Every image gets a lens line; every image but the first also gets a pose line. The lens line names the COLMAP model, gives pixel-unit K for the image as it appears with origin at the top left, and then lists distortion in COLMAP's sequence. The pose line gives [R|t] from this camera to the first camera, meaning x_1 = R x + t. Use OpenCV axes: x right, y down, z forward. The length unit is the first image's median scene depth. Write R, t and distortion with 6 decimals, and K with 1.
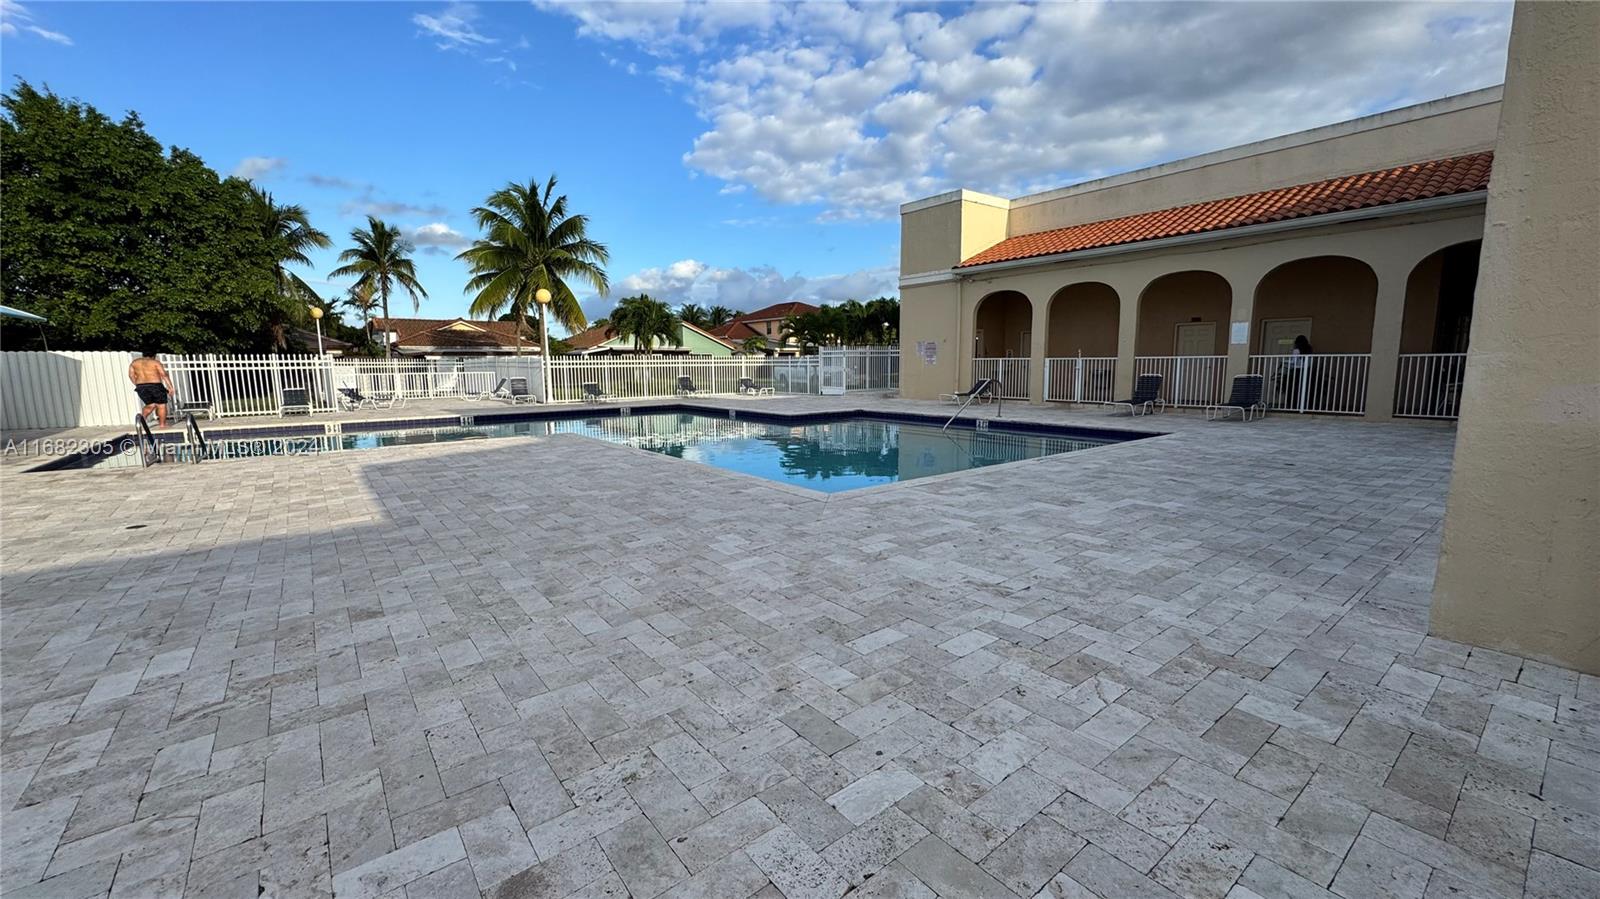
lens RADIAL K [[637.5, 0, 800.0], [0, 637.5, 449.5], [0, 0, 1]] dist [-0.001534, 0.000039]
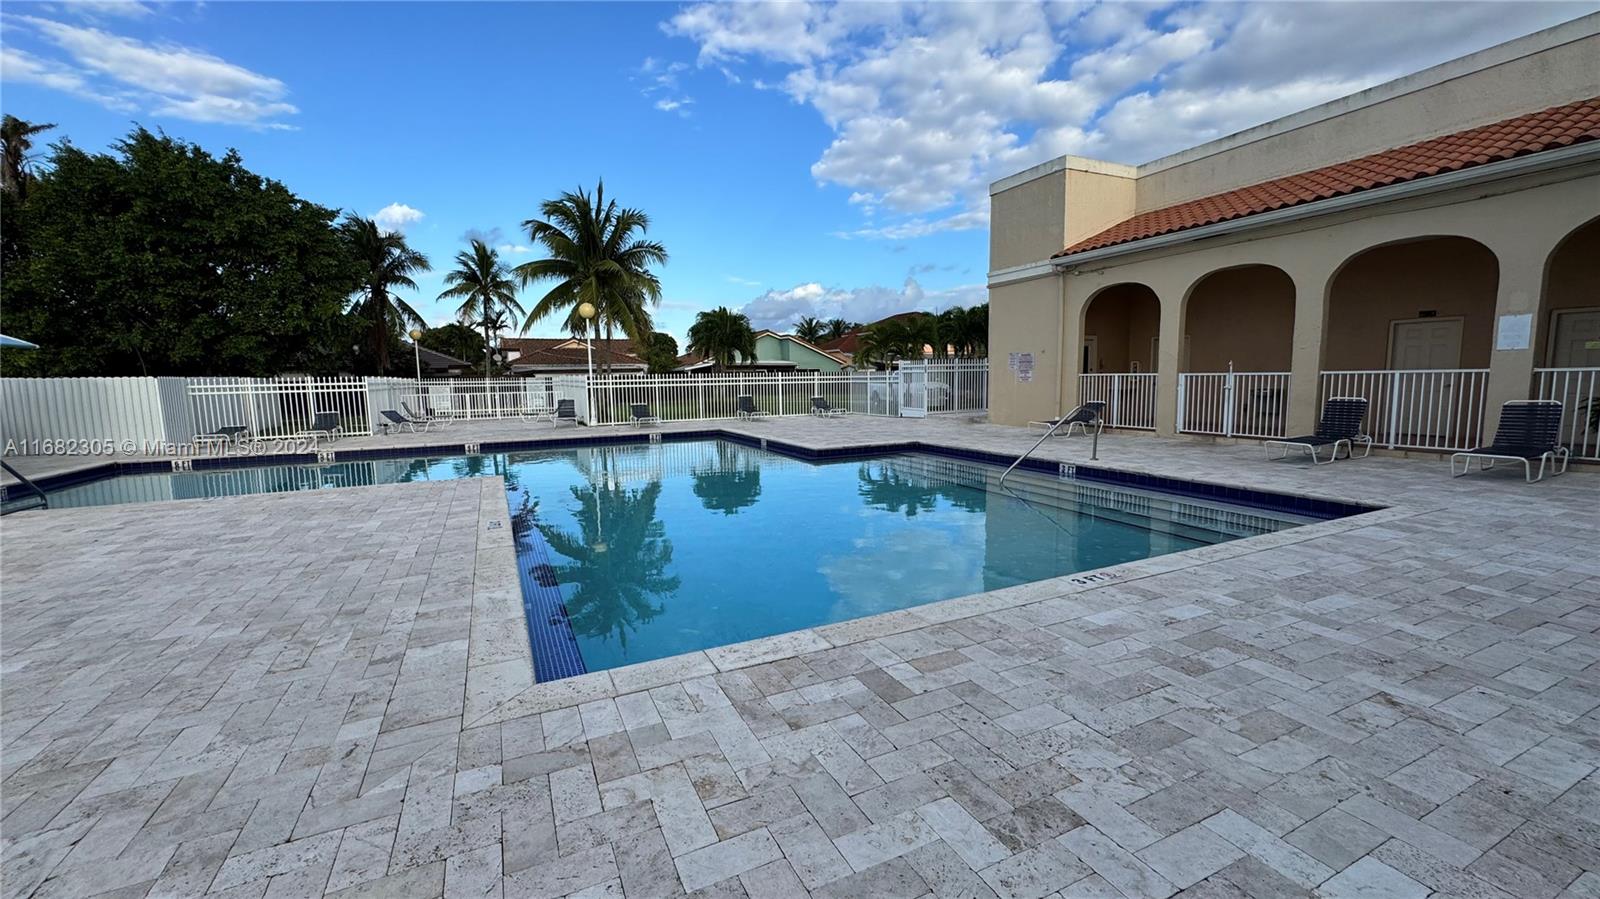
lens RADIAL K [[637.5, 0, 800.0], [0, 637.5, 449.5], [0, 0, 1]] dist [-0.001534, 0.000039]
pose [[0.977067, 0.015749, -0.212348, 0.111319], [-0.019881, 0.999652, -0.017337, -0.033617], [0.212001, 0.021162, 0.977040, 0.190929]]
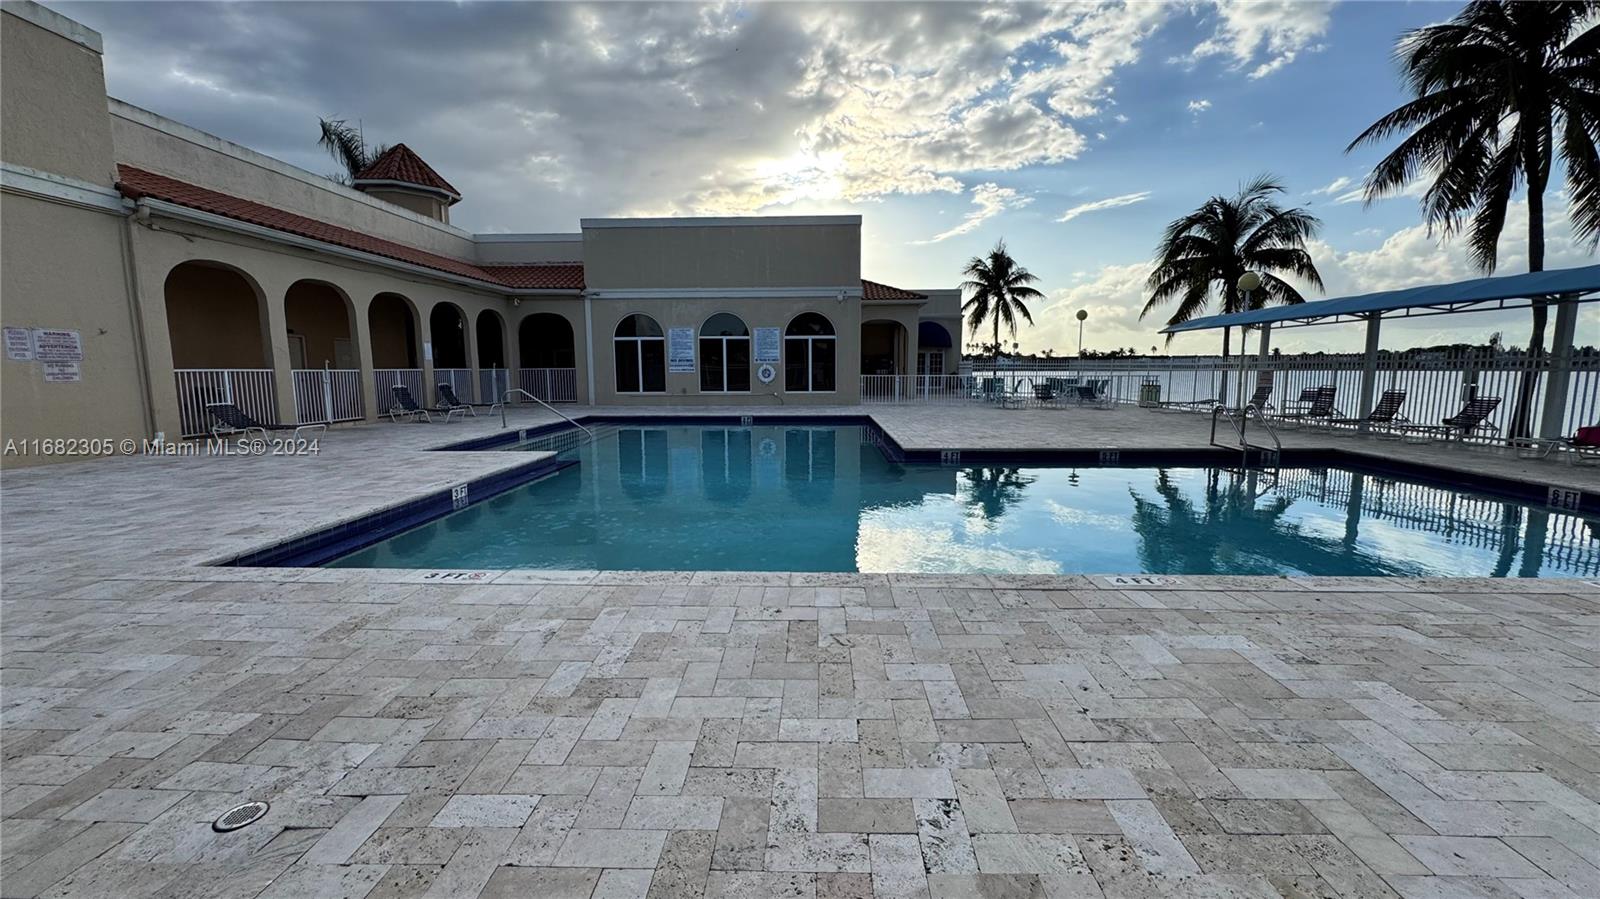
lens RADIAL K [[637.5, 0, 800.0], [0, 637.5, 449.5], [0, 0, 1]] dist [-0.001534, 0.000039]
pose [[-0.767139, -0.070469, 0.637598, -0.519812], [0.097228, 0.969692, 0.224154, -0.151810], [-0.634069, 0.233949, -0.737037, 1.115693]]
